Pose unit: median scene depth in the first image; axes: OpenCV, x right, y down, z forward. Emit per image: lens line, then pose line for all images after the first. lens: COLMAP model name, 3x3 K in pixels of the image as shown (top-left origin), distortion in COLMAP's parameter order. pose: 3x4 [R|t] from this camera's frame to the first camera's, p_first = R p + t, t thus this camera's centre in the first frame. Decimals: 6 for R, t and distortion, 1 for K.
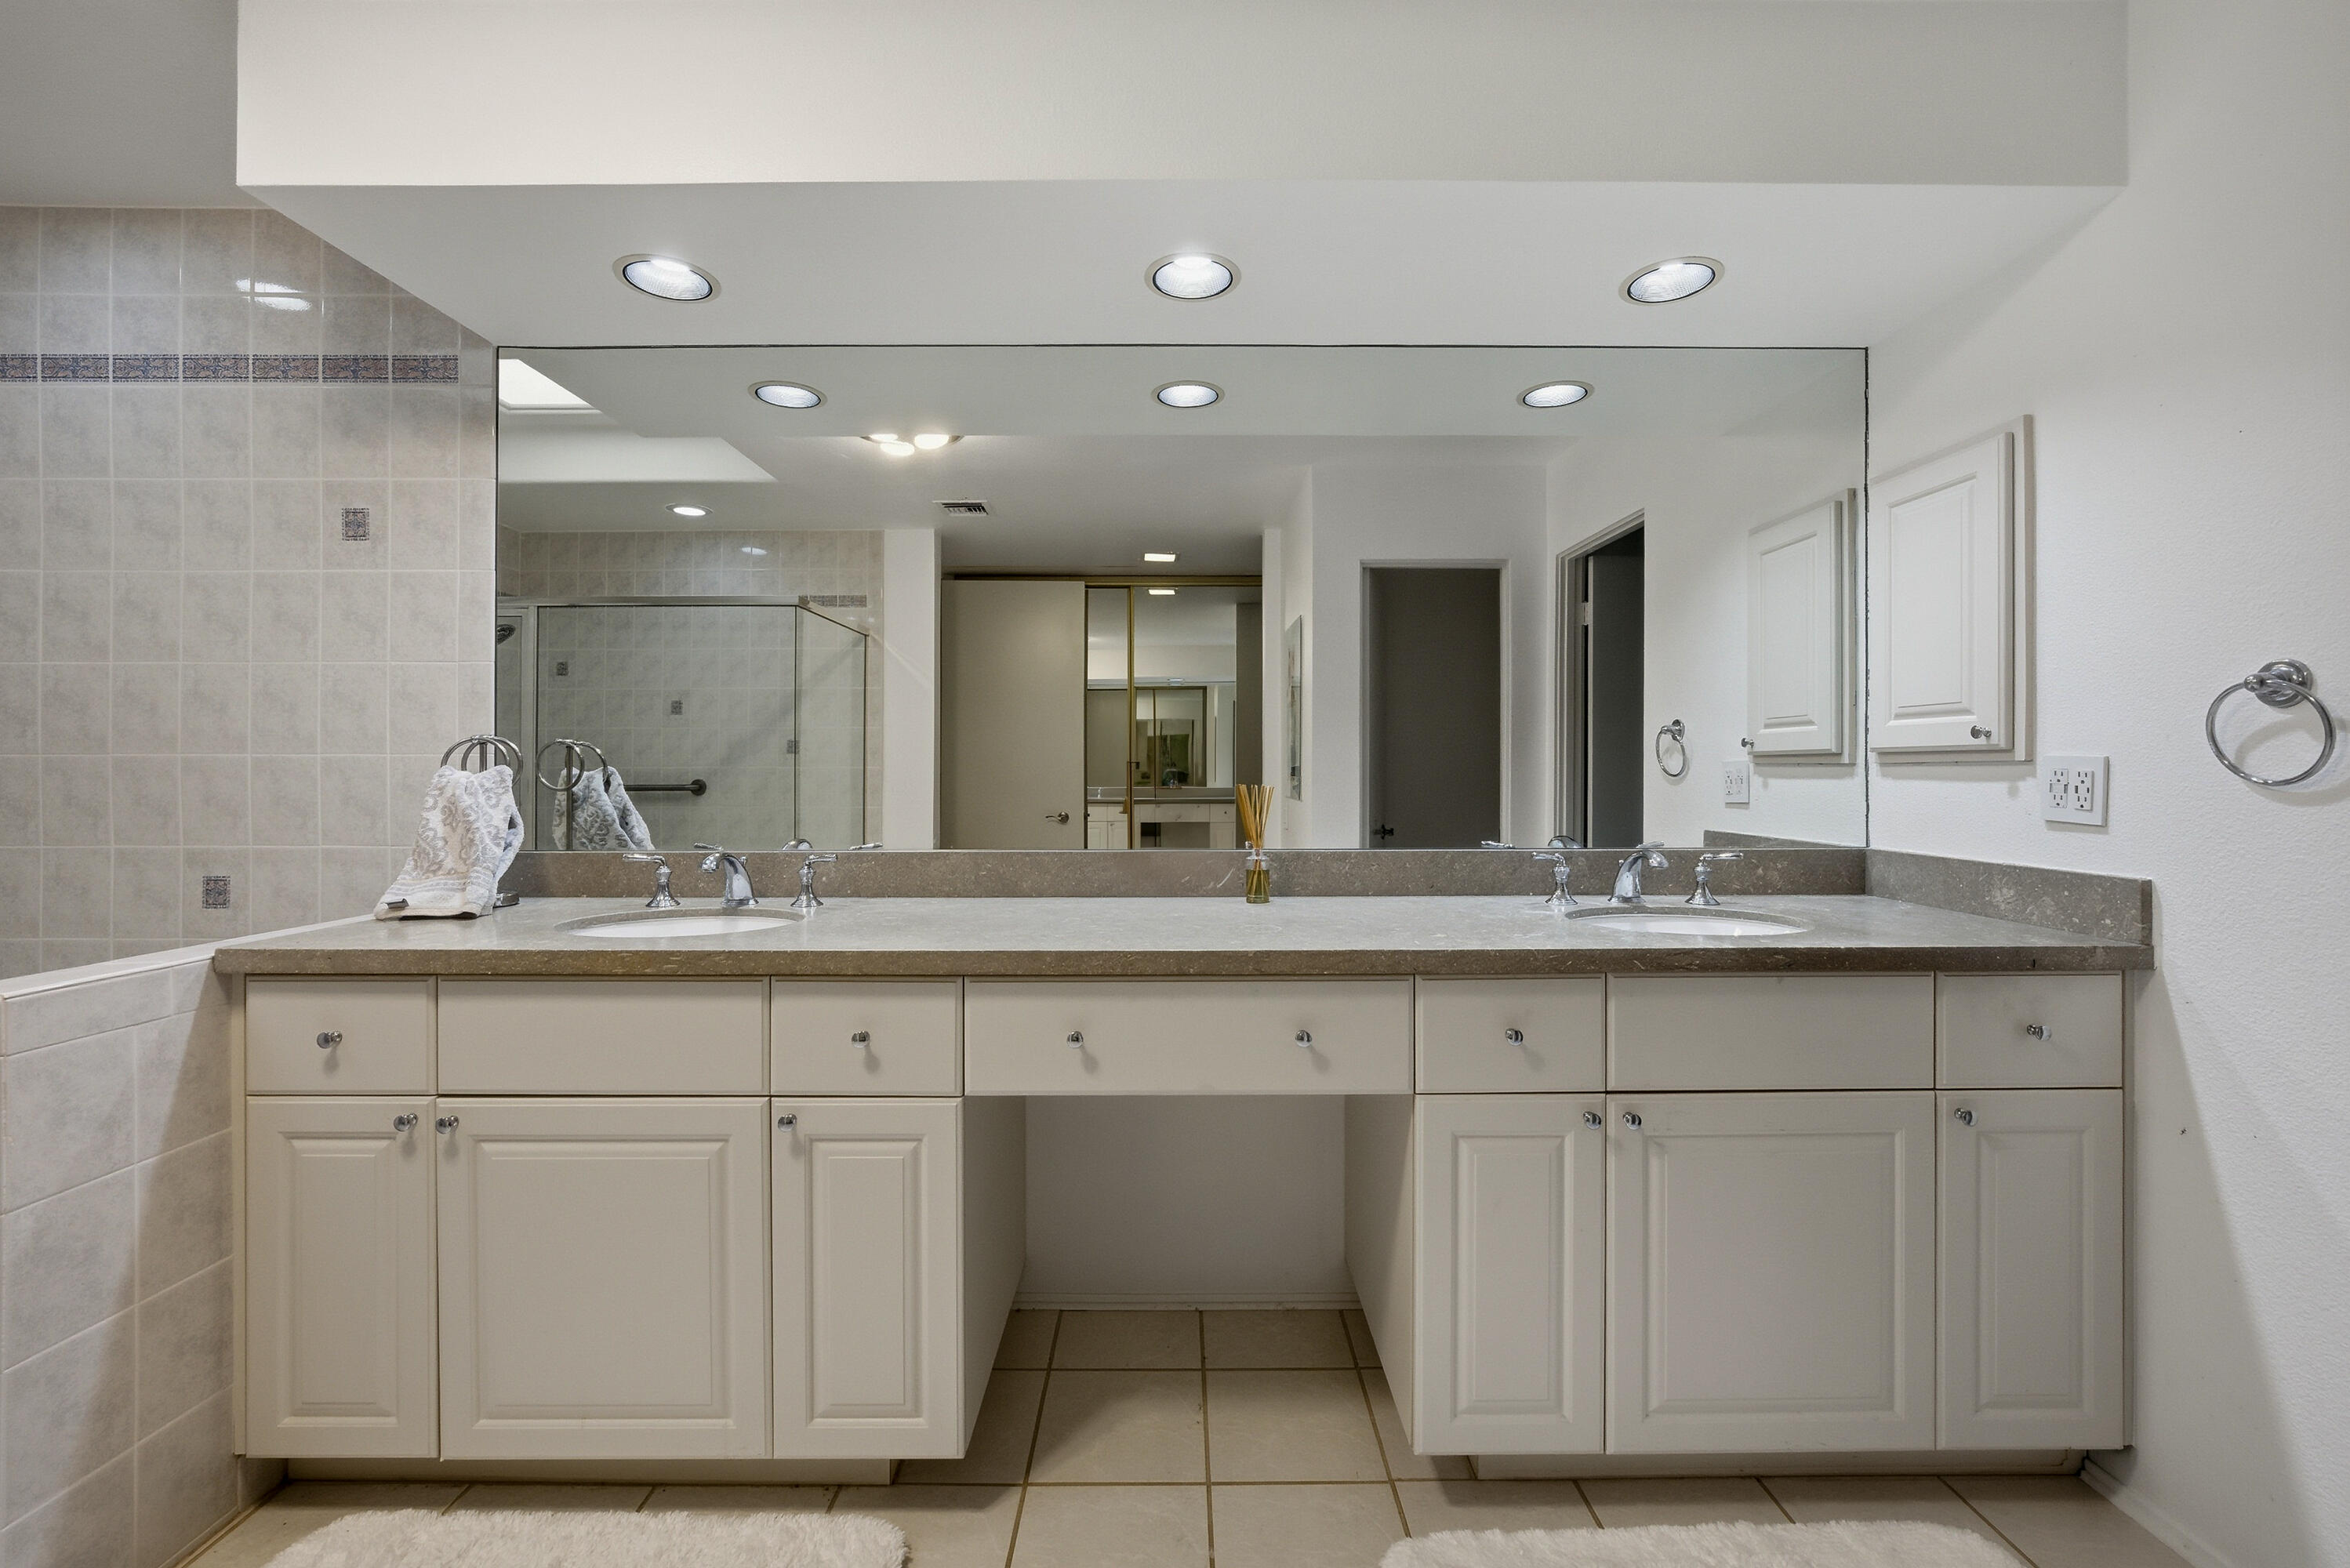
lens RADIAL K [[999.1, 0, 1177.3], [0, 999.1, 777.4], [0, 0, 1]] dist [0.001070, 0.000345]
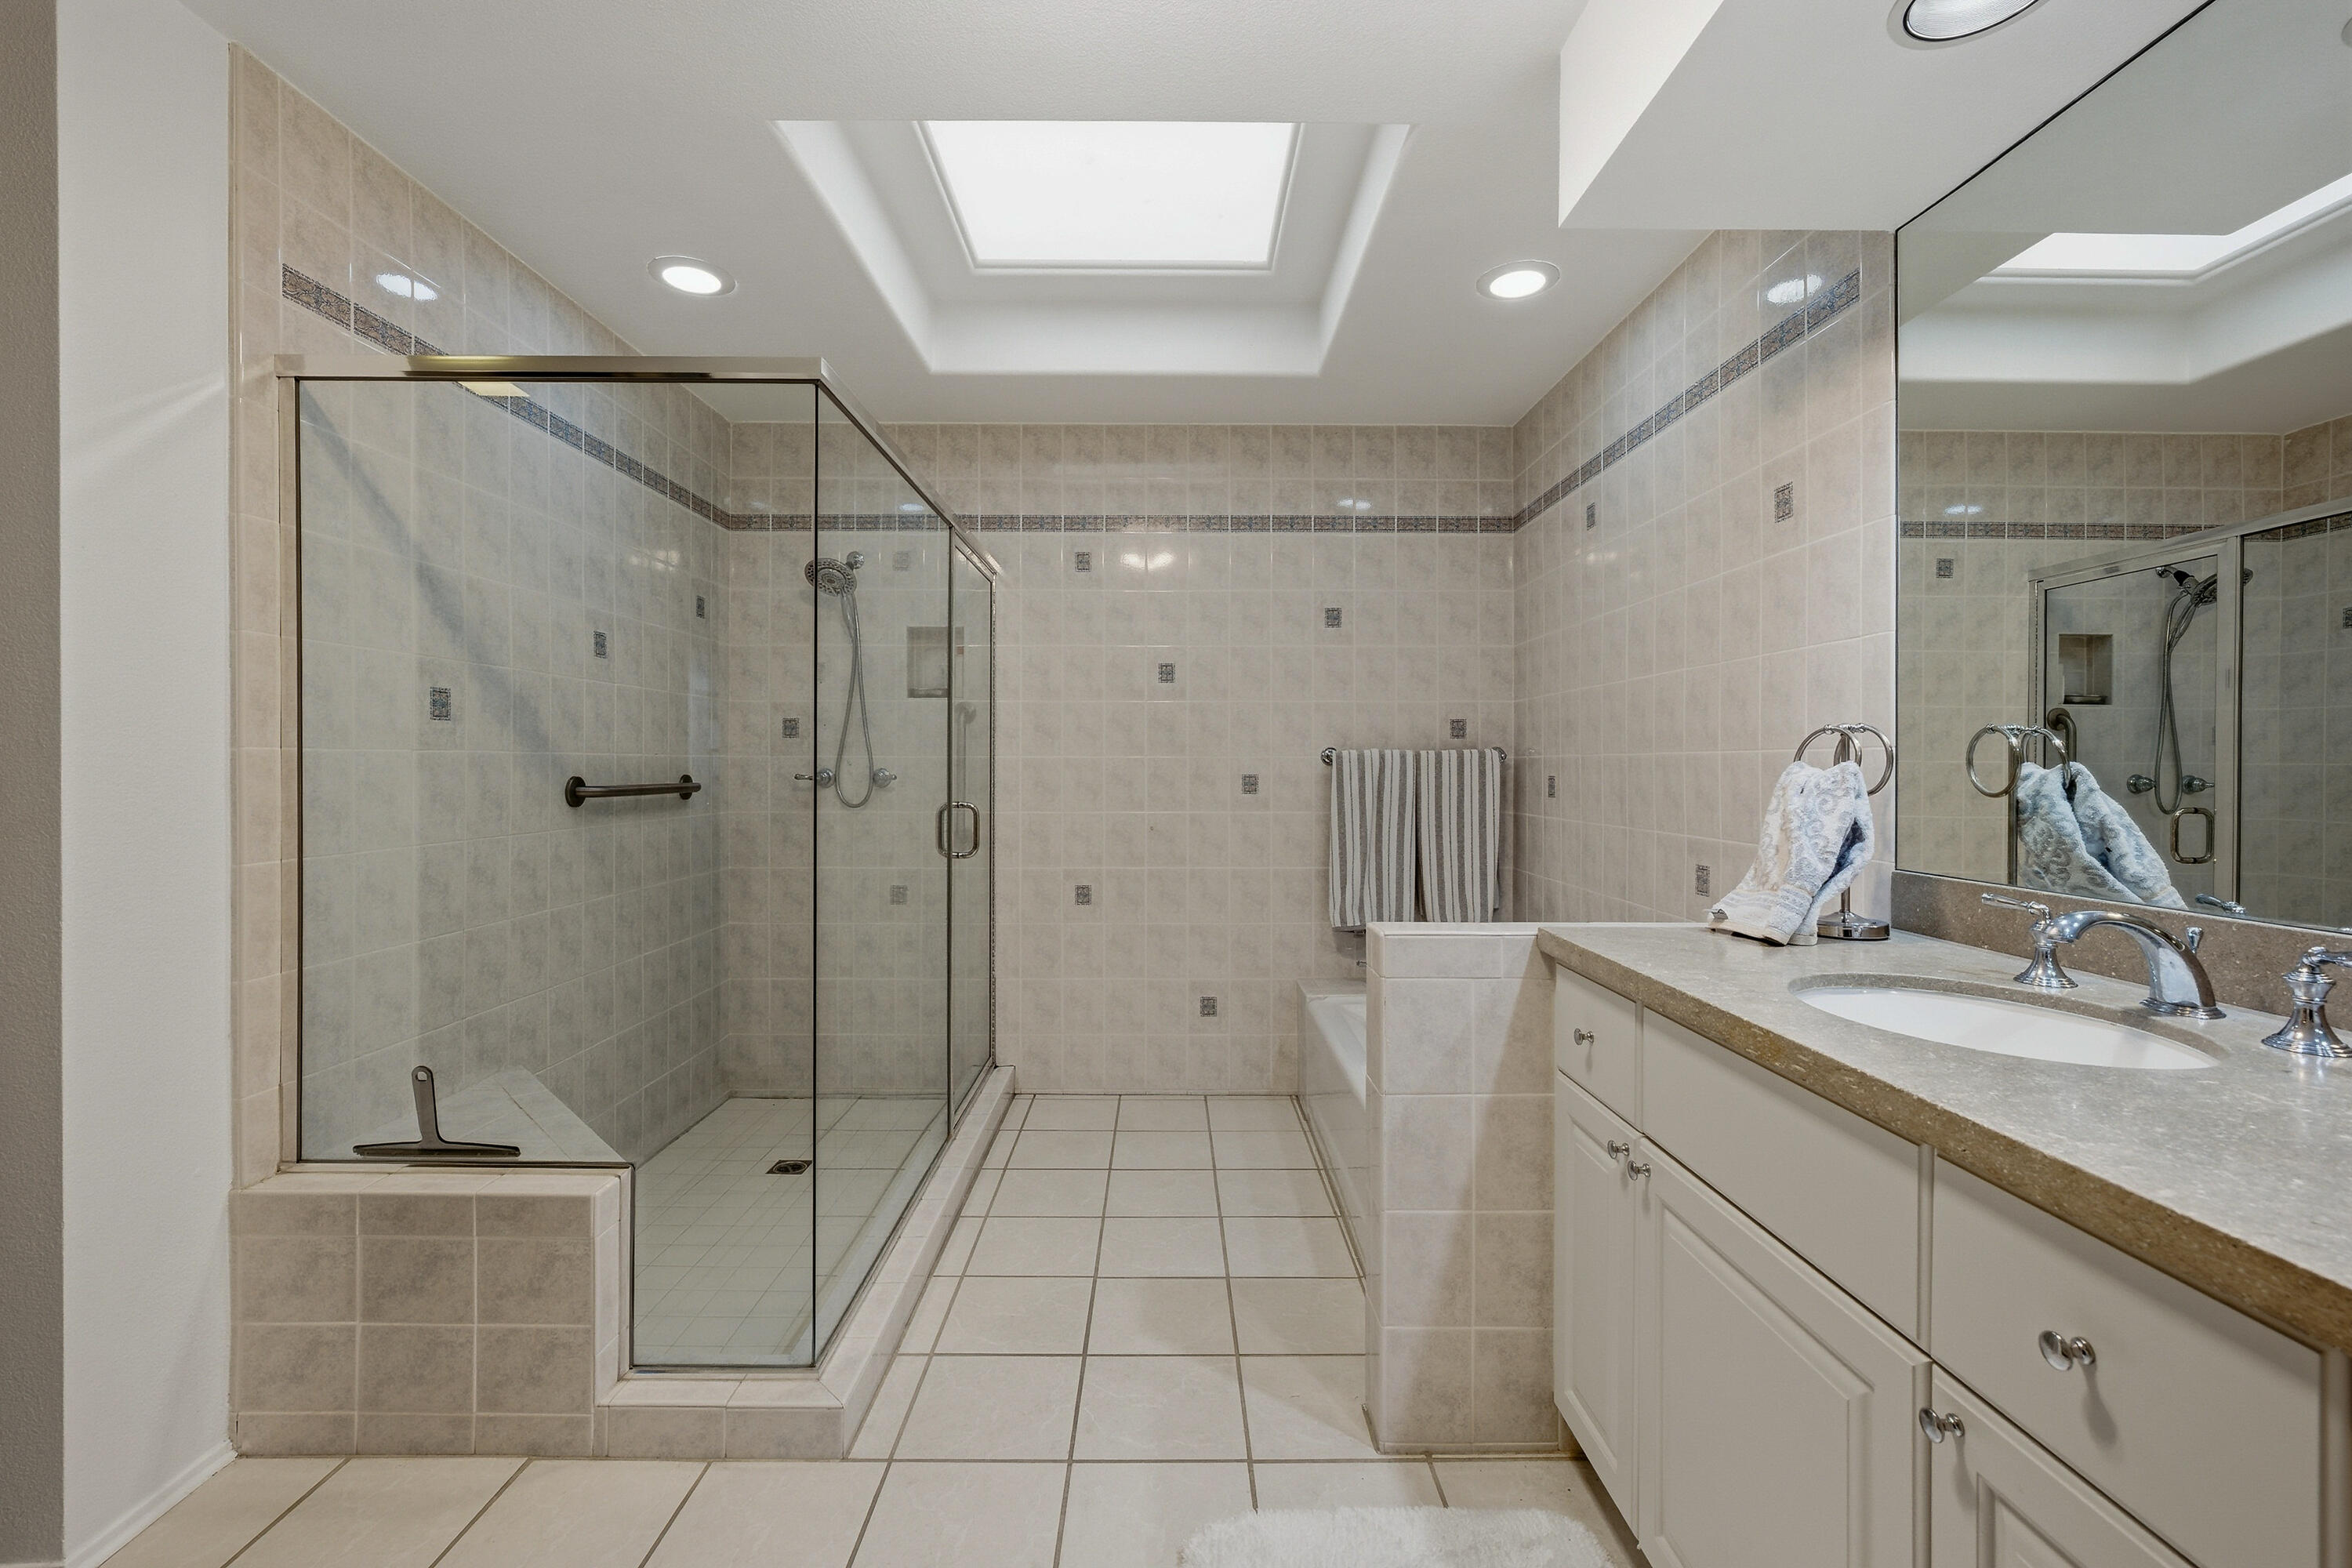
lens RADIAL K [[1000.0, 0, 1175.9], [0, 1000.0, 765.4], [0, 0, 1]] dist [0.001070, 0.000345]
pose [[0.004431, 0.001884, -0.999988, 0.117074], [-0.010221, 0.999946, 0.001839, -0.004895], [0.999938, 0.010213, 0.004450, 0.471886]]
